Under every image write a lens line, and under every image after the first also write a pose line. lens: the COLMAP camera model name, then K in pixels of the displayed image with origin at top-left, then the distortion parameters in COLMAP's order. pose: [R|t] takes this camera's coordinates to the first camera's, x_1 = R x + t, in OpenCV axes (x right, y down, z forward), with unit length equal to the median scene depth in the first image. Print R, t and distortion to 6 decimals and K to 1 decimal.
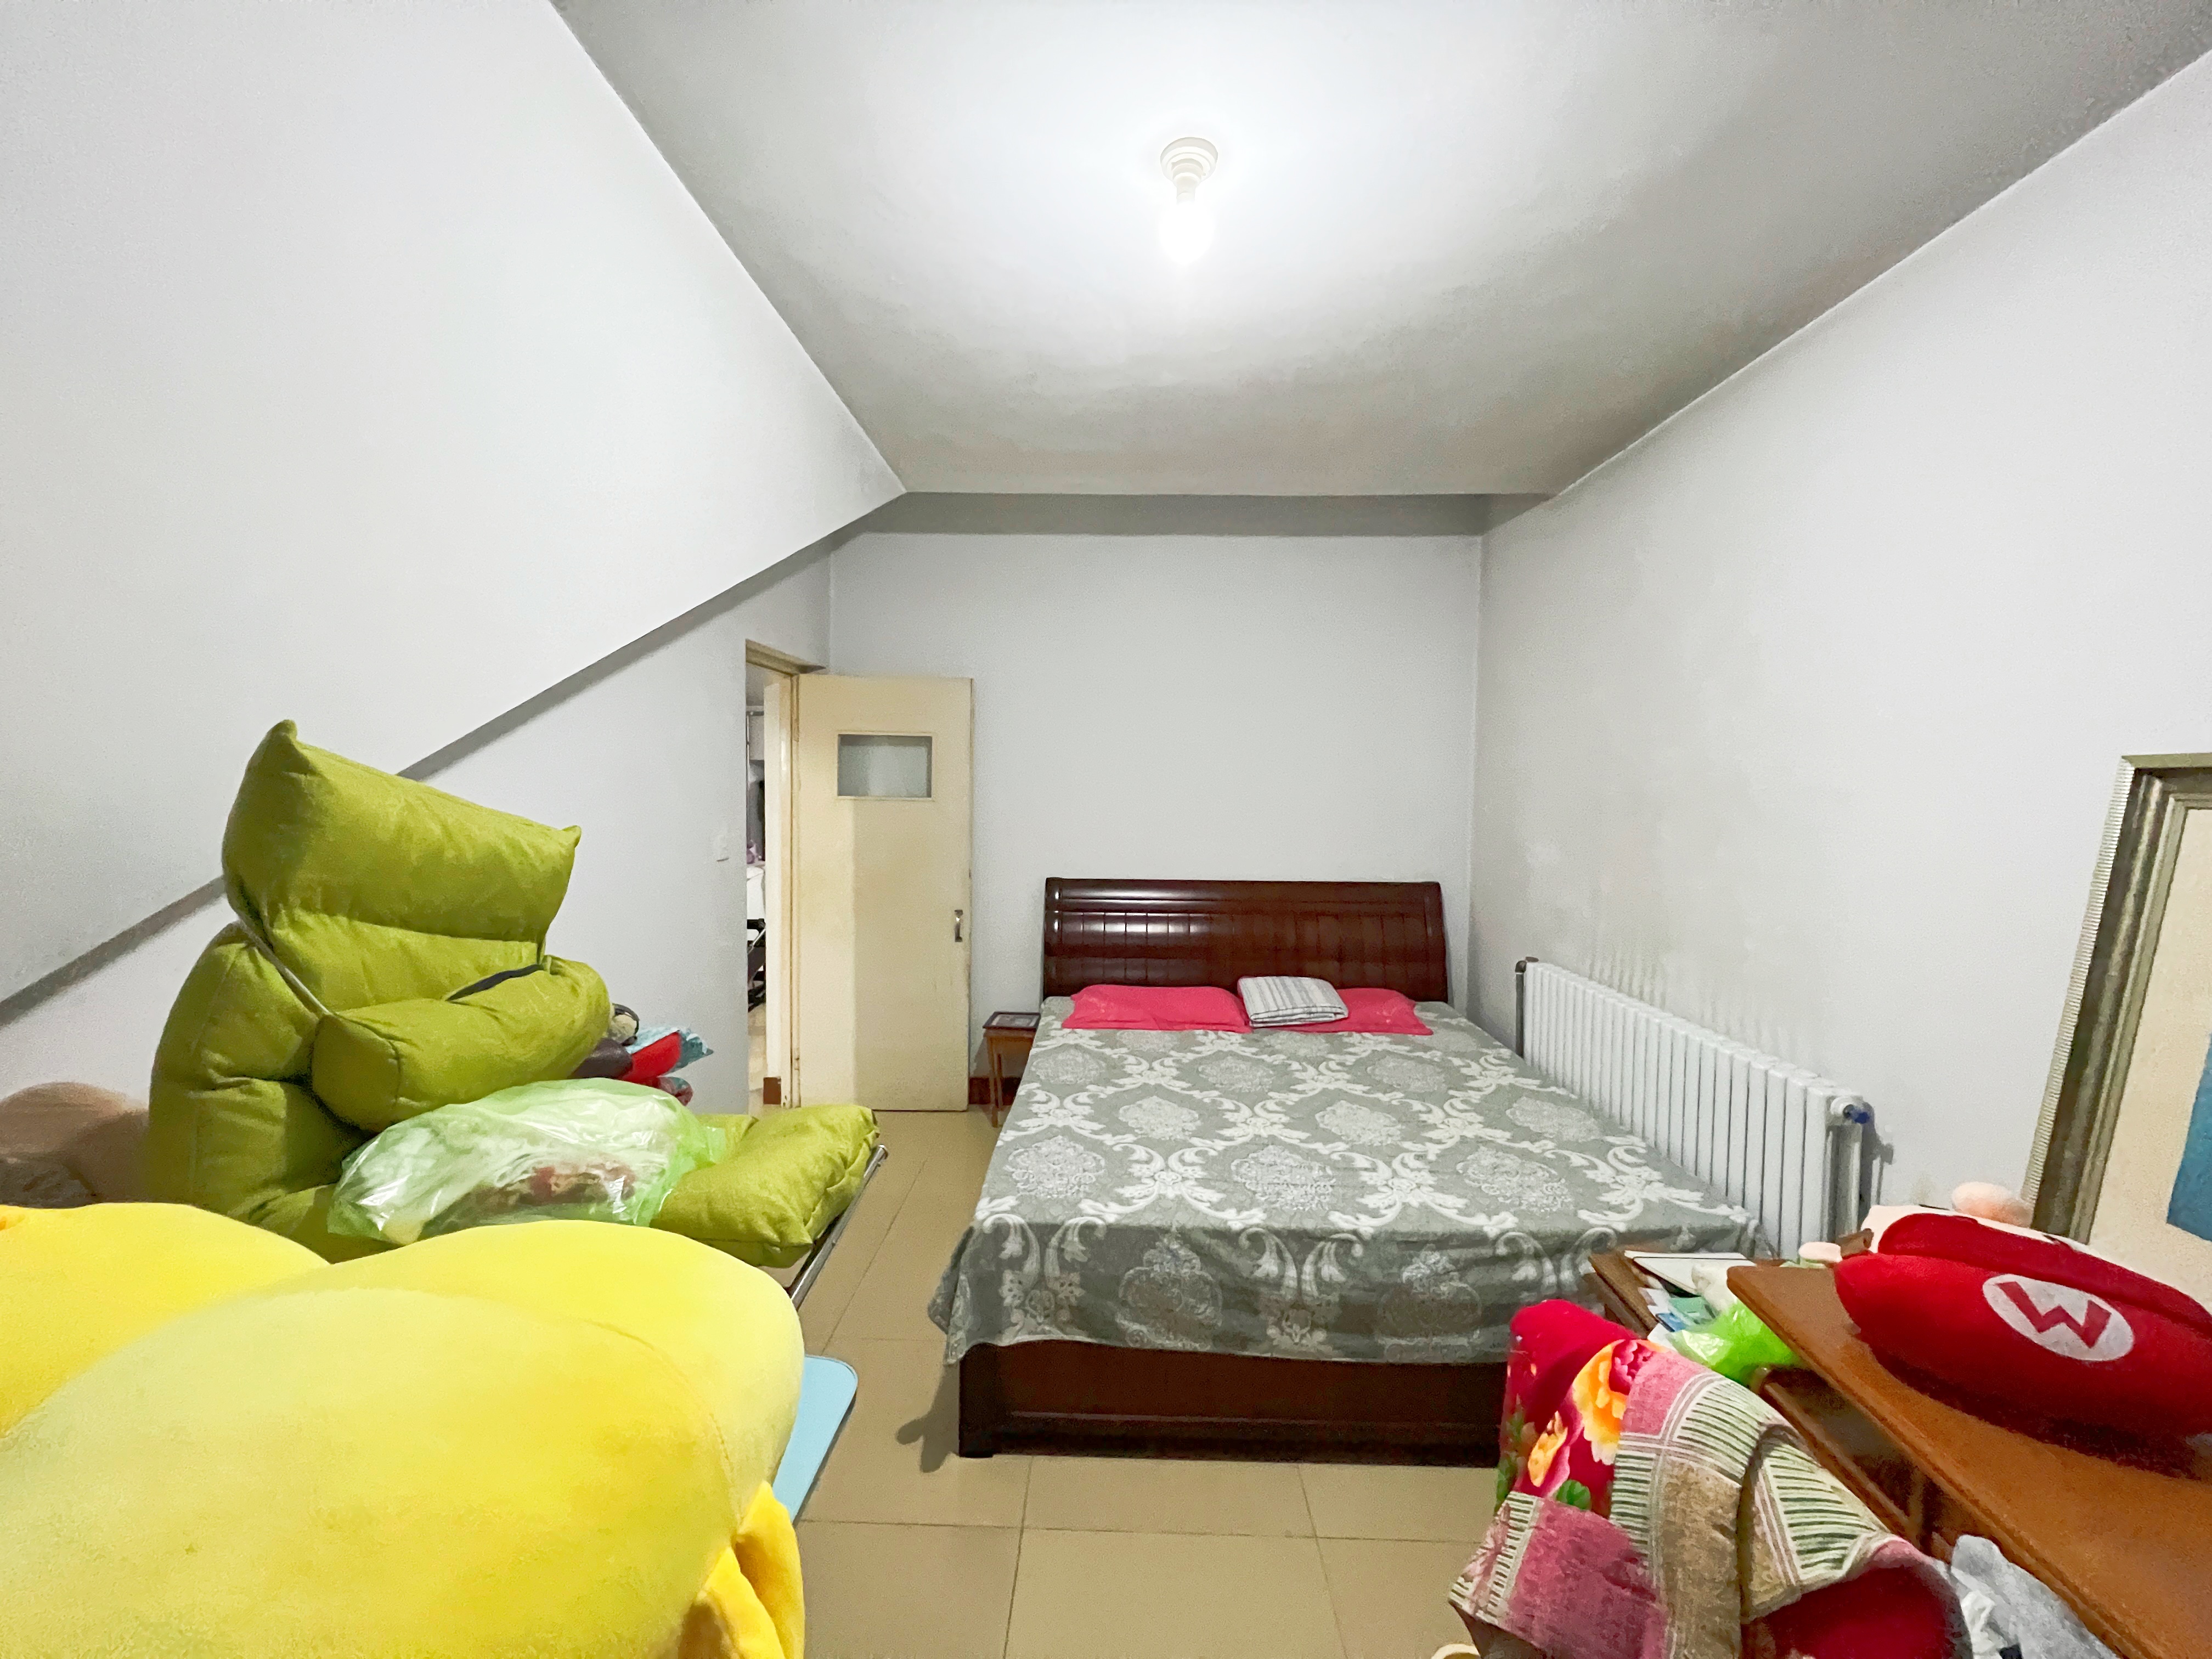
lens RADIAL K [[891.9, 0, 1113.6], [0, 891.9, 819.6], [0, 0, 1]] dist [-0.001199, -0.000111]
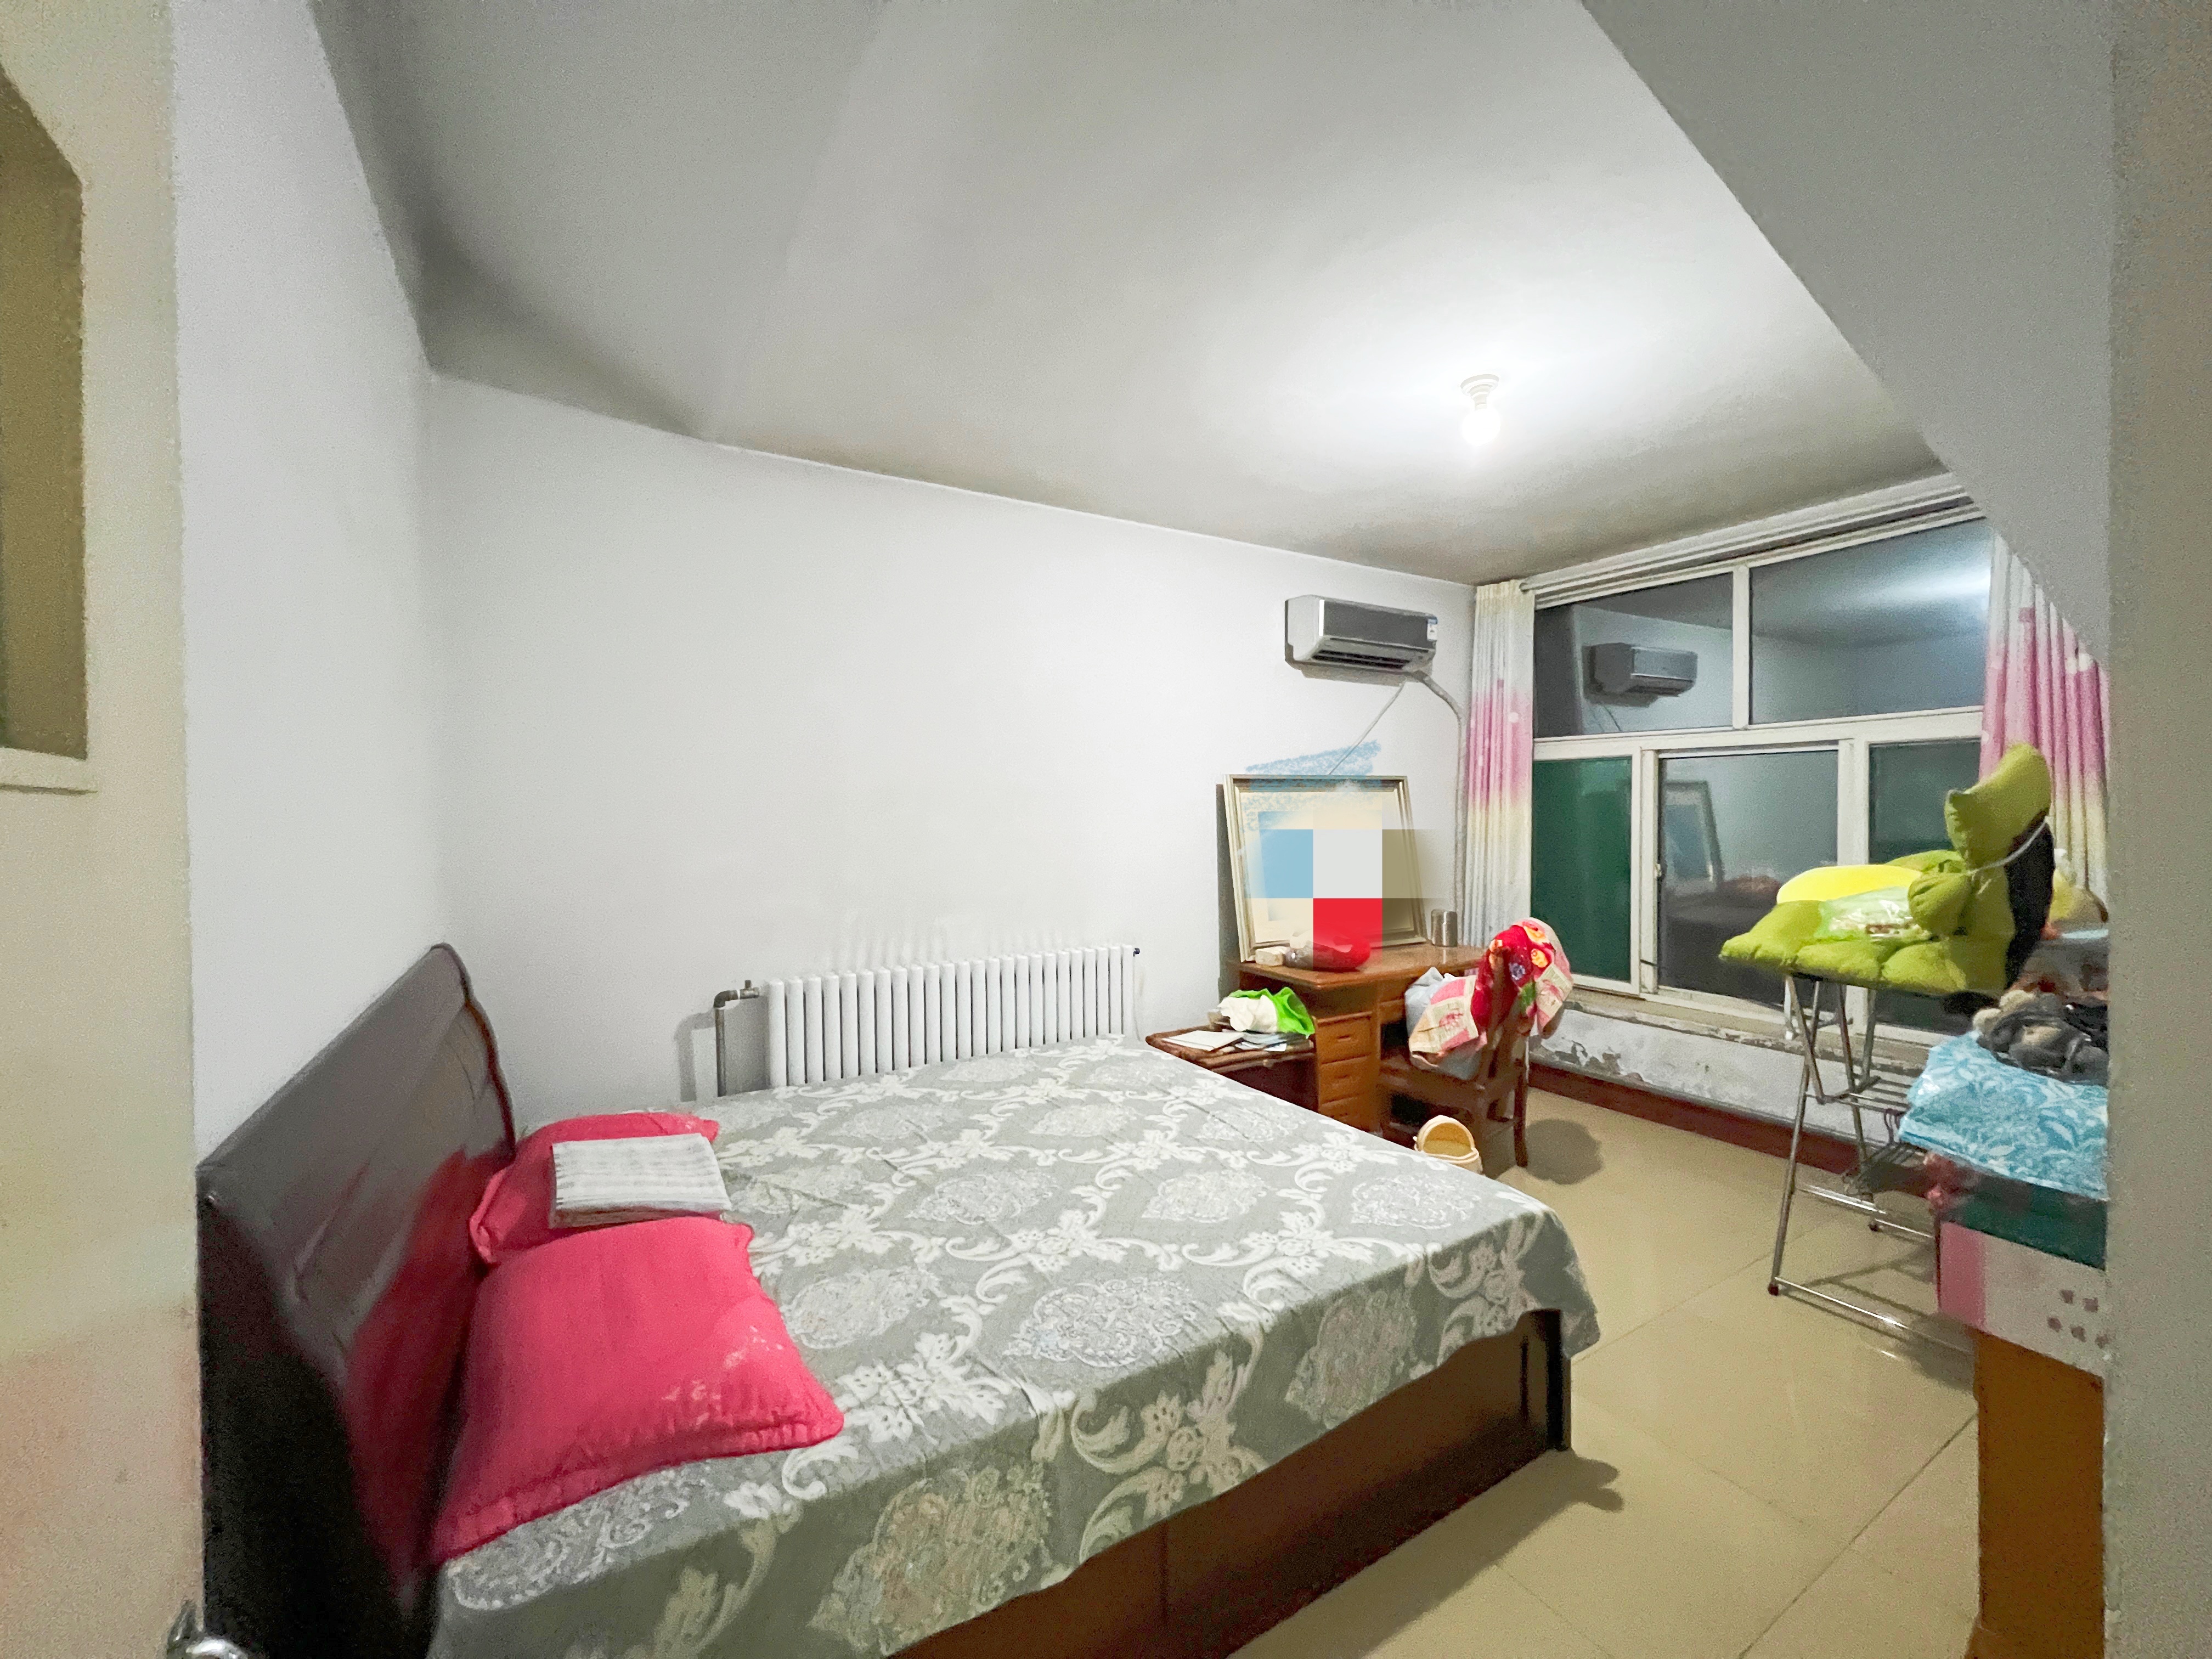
lens RADIAL K [[891.9, 0, 1117.5], [0, 891.9, 819.1], [0, 0, 1]] dist [-0.001199, -0.000111]
pose [[-0.539109, -0.016090, 0.842082, -0.543416], [0.036895, 0.998407, 0.042697, -0.025867], [-0.841428, 0.054087, -0.537656, 1.443478]]
